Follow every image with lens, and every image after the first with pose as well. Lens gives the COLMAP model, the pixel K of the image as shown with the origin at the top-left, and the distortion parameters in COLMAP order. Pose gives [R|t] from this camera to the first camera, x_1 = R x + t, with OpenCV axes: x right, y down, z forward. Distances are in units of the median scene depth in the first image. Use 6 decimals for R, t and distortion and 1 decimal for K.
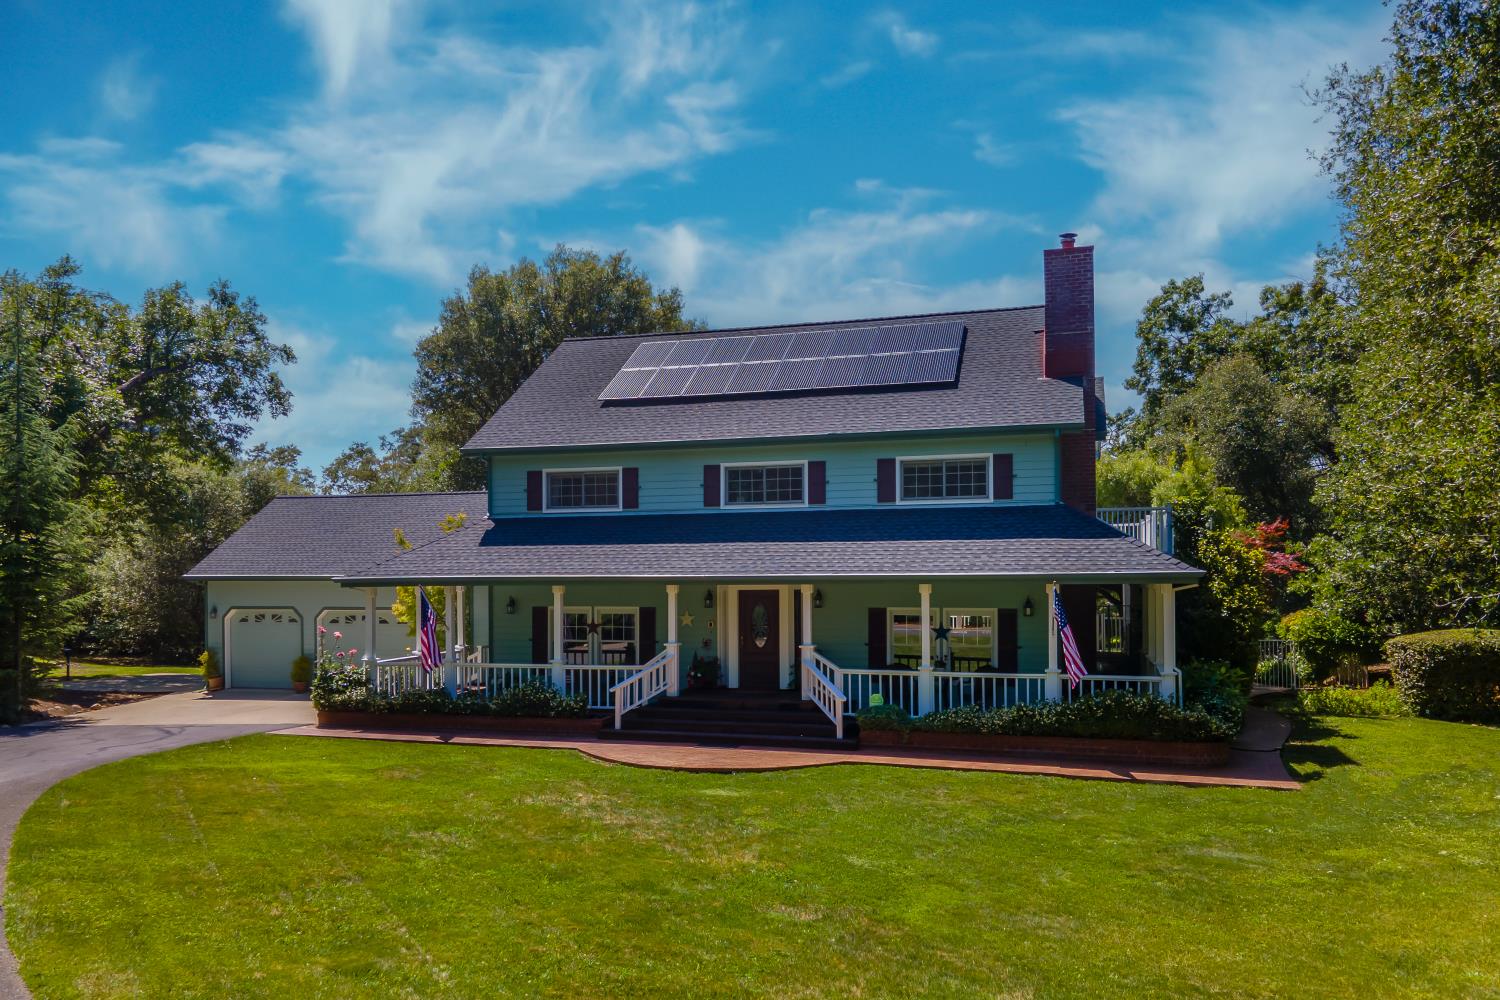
lens RADIAL K [[1031.8, 0, 746.7], [0, 1031.8, 589.4], [0, 0, 1]] dist [0.081520, 0.002307]
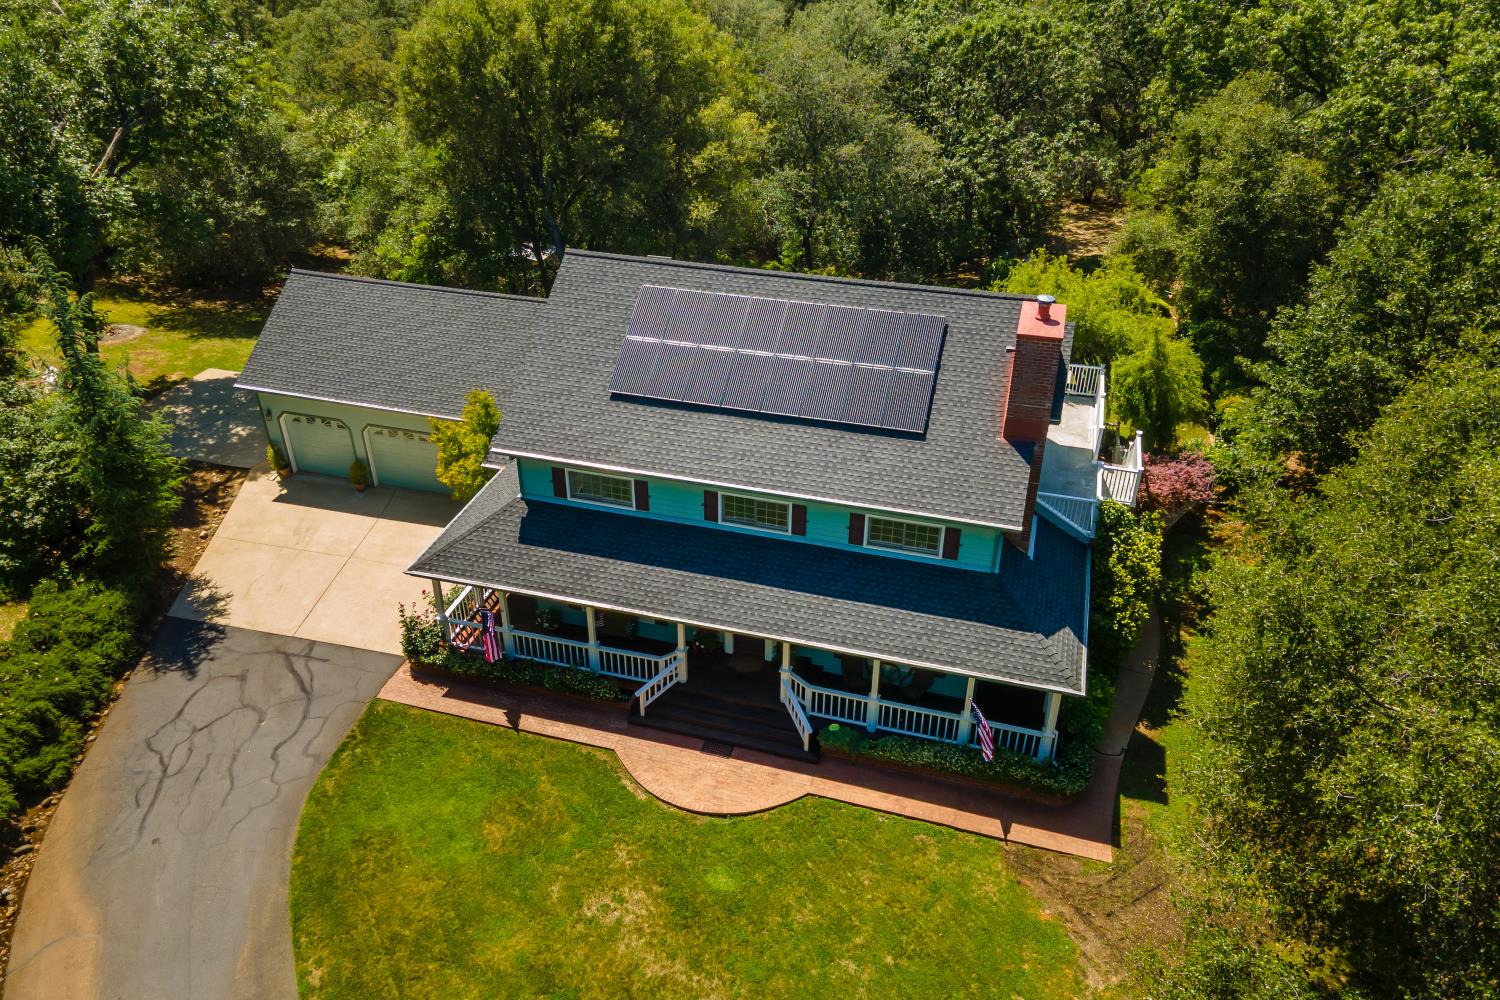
lens RADIAL K [[1031.8, 0, 760.4], [0, 1031.8, 502.1], [0, 0, 1]] dist [0.081520, 0.002307]
pose [[0.999963, 0.007113, 0.004857, 0.018213], [-0.008594, 0.861575, 0.507558, -0.757558], [-0.000574, -0.507580, 0.861604, -0.013215]]
